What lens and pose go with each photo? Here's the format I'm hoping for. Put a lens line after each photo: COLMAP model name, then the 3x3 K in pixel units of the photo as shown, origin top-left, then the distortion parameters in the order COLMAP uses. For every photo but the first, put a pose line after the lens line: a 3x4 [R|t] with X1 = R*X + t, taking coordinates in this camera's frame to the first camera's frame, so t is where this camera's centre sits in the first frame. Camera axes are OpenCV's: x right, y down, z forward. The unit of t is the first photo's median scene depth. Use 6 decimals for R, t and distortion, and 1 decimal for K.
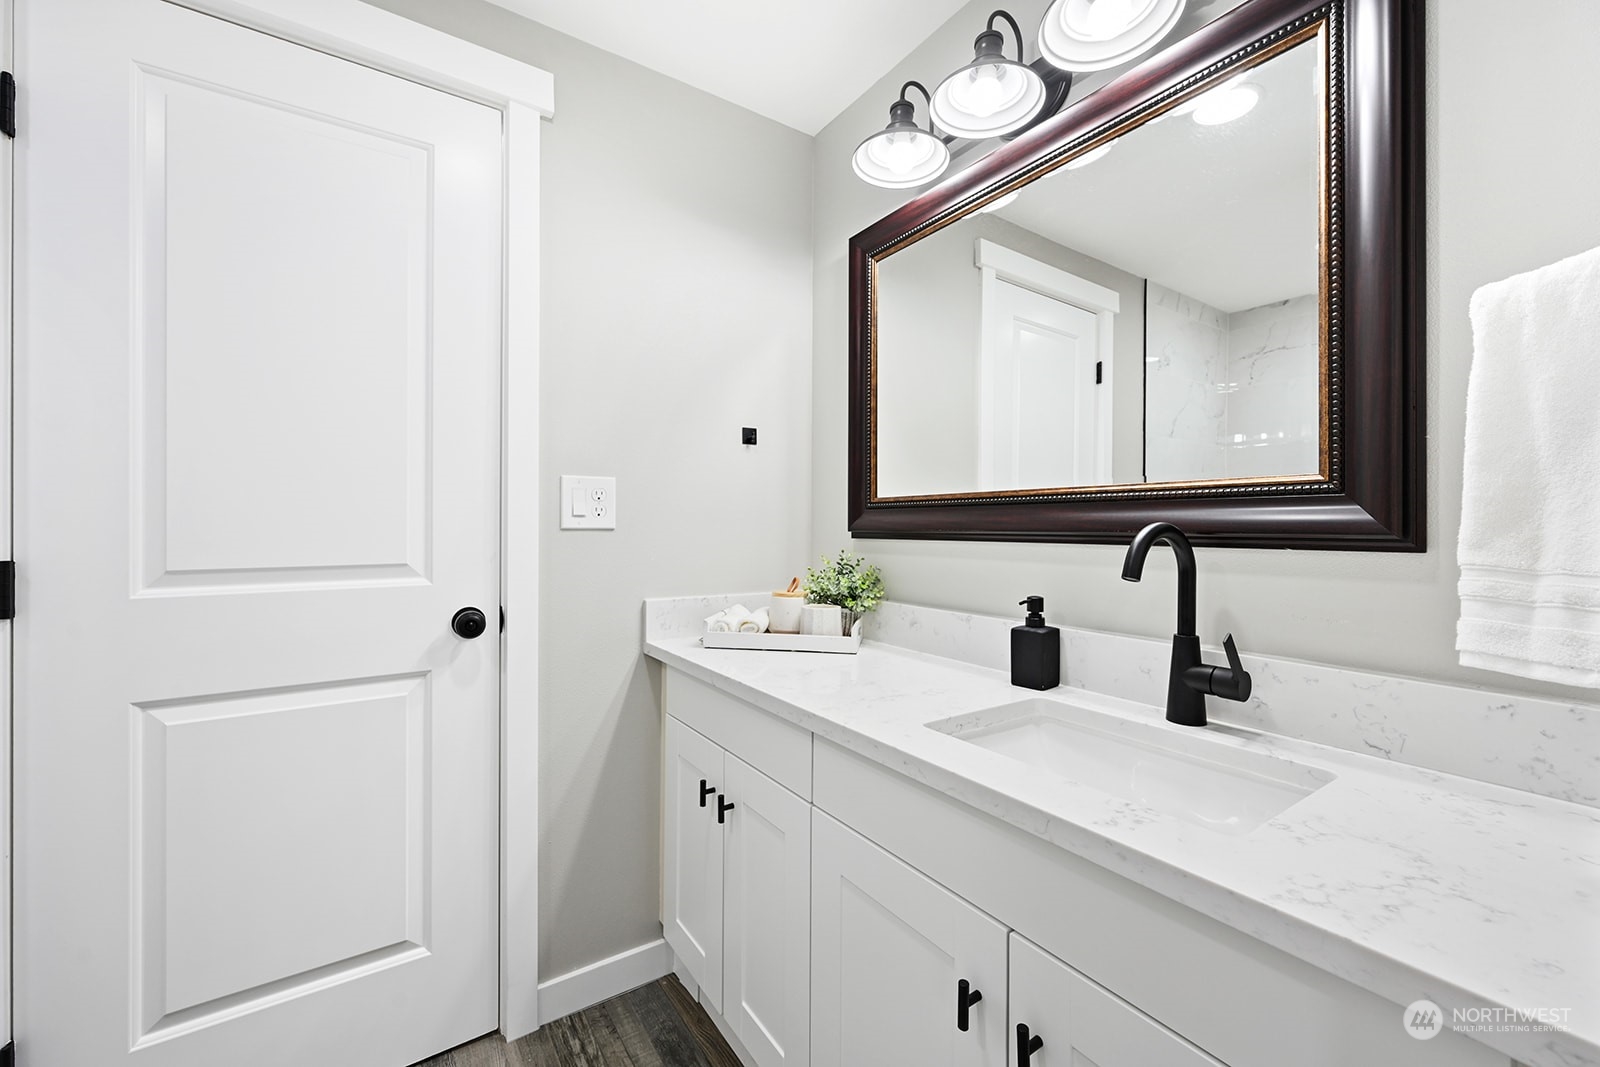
lens RADIAL K [[634.2, 0, 804.6], [0, 634.2, 527.7], [0, 0, 1]] dist [0.000966, 0.000129]
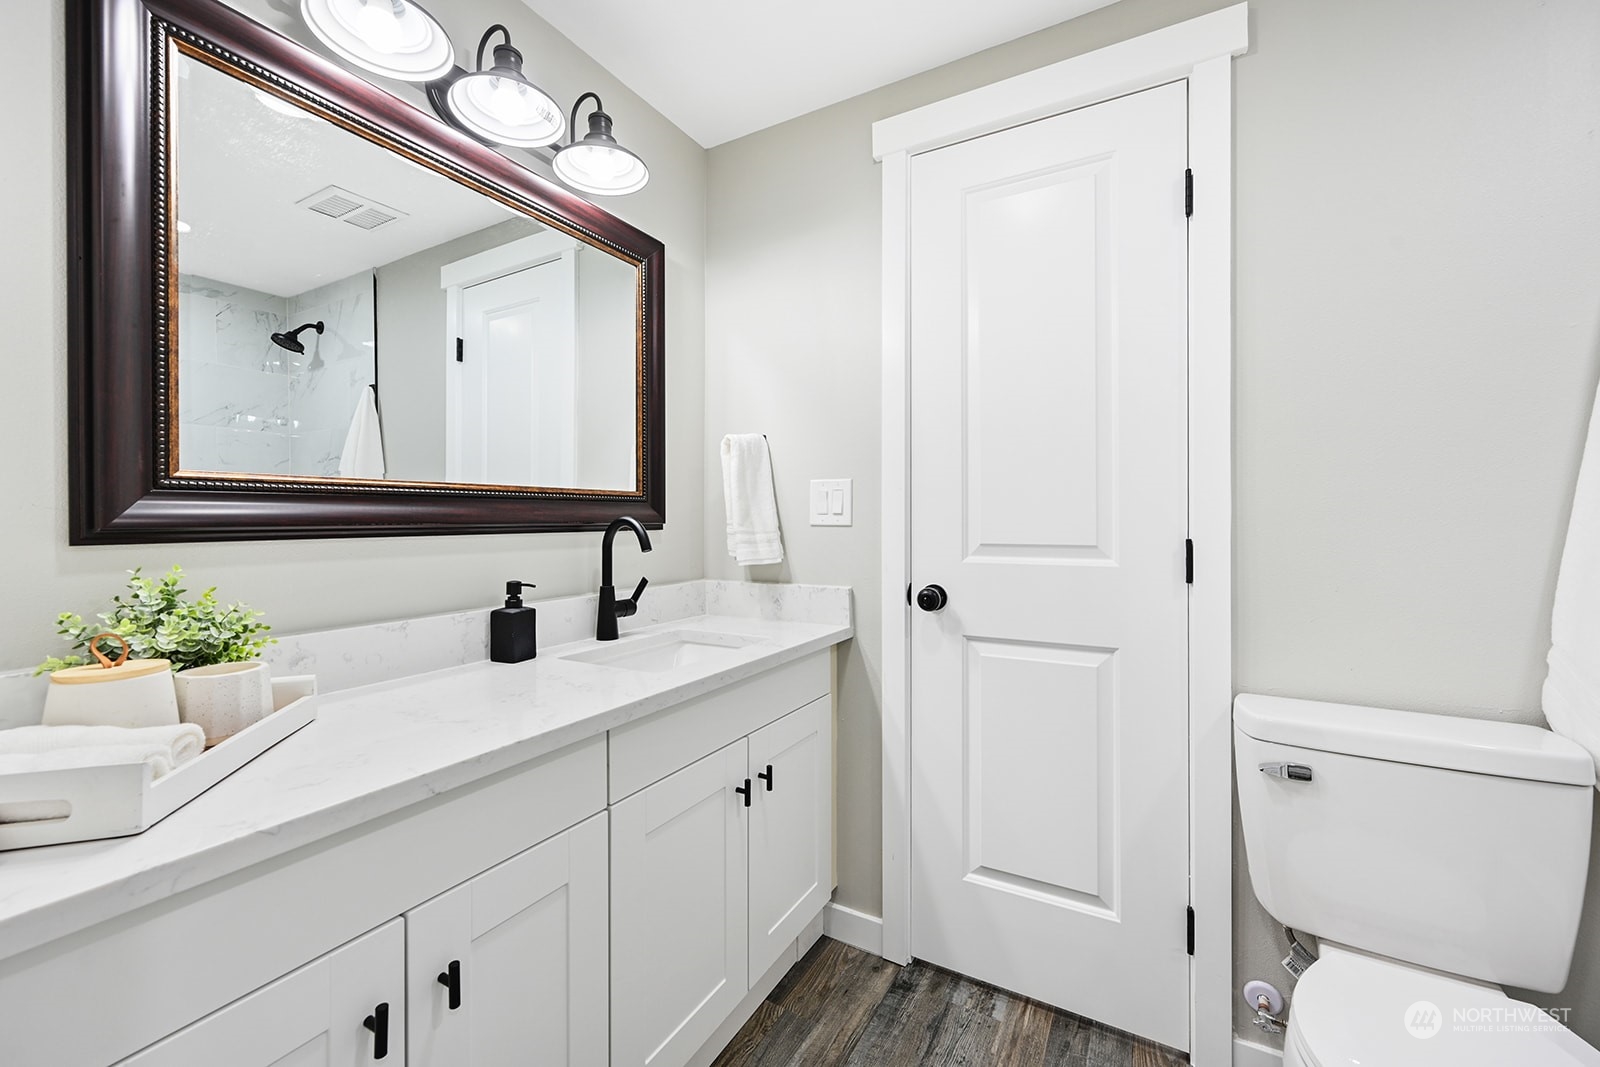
lens RADIAL K [[634.2, 0, 804.6], [0, 634.2, 527.7], [0, 0, 1]] dist [0.000966, 0.000129]
pose [[-0.430134, -0.020468, 0.902533, -0.919931], [-0.000104, 0.999744, 0.022623, -0.013058], [-0.902765, 0.009637, -0.430026, 1.065806]]
